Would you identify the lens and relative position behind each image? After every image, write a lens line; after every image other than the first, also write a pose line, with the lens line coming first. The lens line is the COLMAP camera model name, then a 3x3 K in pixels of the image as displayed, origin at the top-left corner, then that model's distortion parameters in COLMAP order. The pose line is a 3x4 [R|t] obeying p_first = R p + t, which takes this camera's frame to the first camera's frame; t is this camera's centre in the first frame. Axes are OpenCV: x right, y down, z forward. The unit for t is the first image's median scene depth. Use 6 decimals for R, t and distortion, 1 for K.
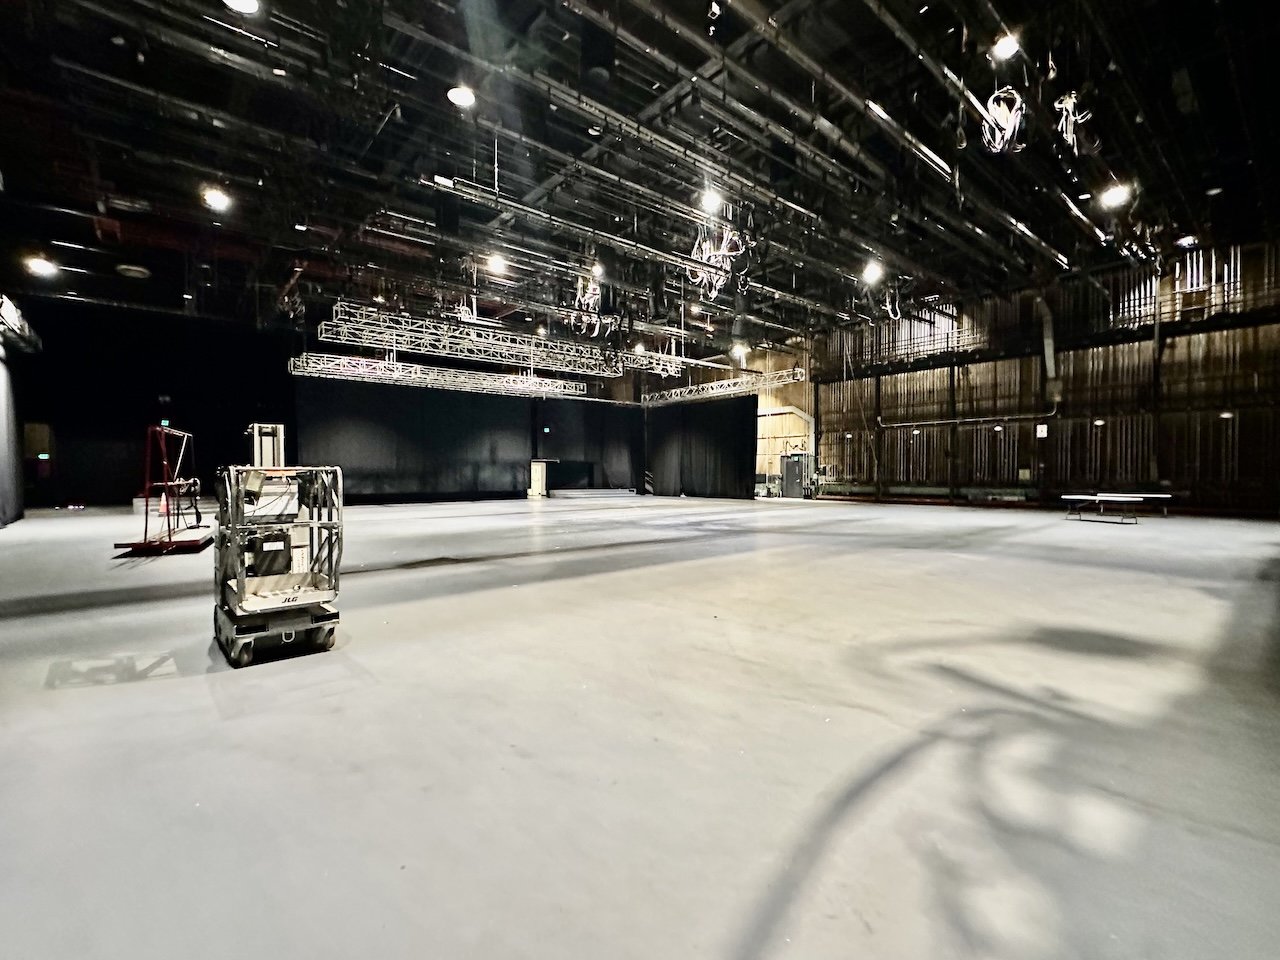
lens RADIAL K [[576.5, 0, 635.8], [0, 576.5, 475.3], [0, 0, 1]] dist [-0.002277, -0.000084]
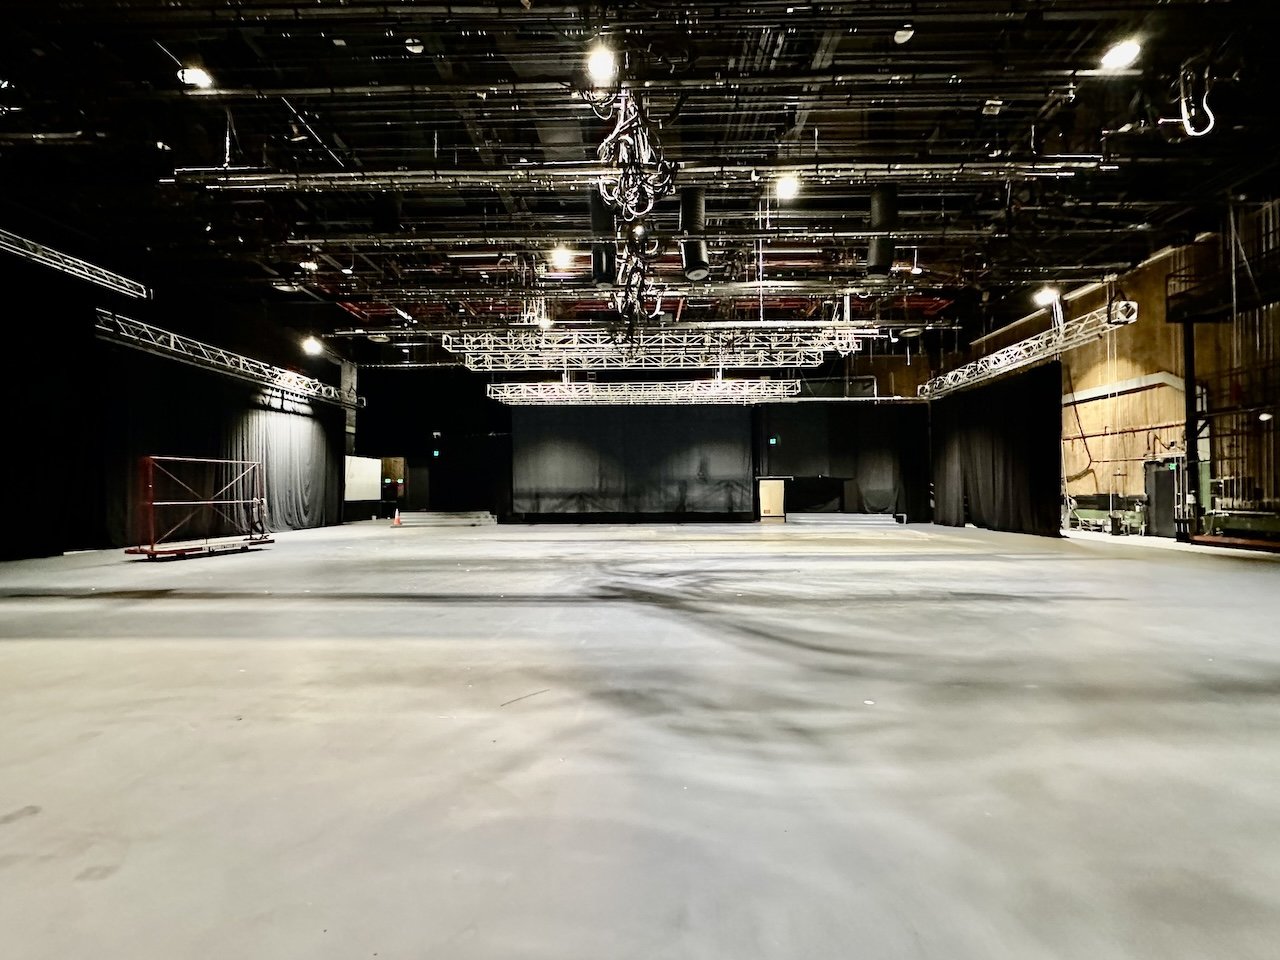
lens RADIAL K [[576.5, 0, 638.4], [0, 576.5, 477.3], [0, 0, 1]] dist [-0.002277, -0.000084]
pose [[0.752333, -0.017654, -0.658547, 0.288529], [-0.001891, 0.999579, -0.028956, -0.001761], [0.658780, 0.023029, 0.751983, 0.282860]]
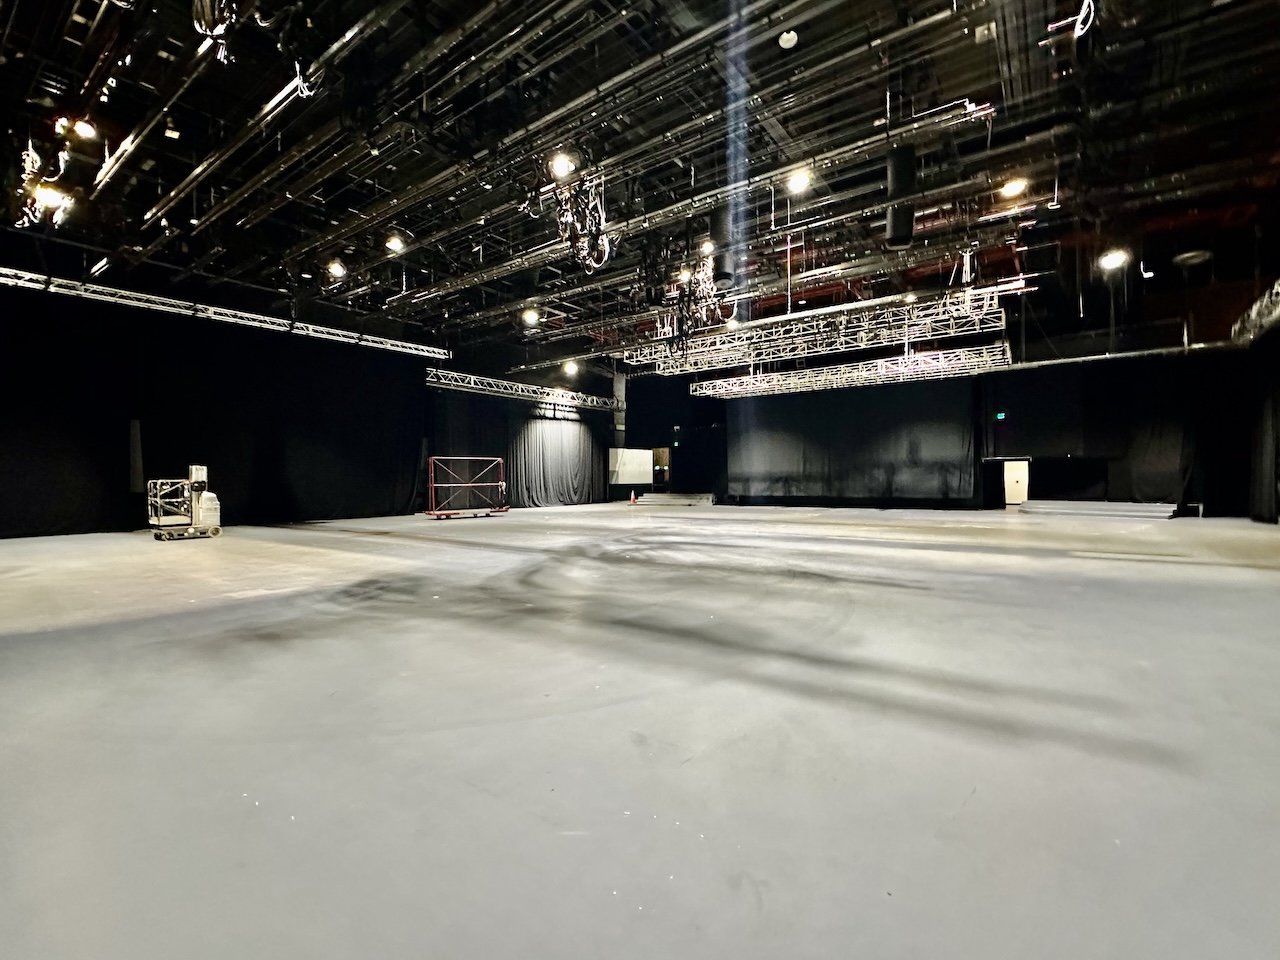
lens RADIAL K [[576.5, 0, 639.1], [0, 576.5, 476.9], [0, 0, 1]] dist [-0.002277, -0.000084]
pose [[0.236309, -0.001861, -0.971676, 0.504556], [0.002369, 0.999996, -0.001339, -0.003099], [0.971675, -0.001985, 0.236313, 0.457207]]
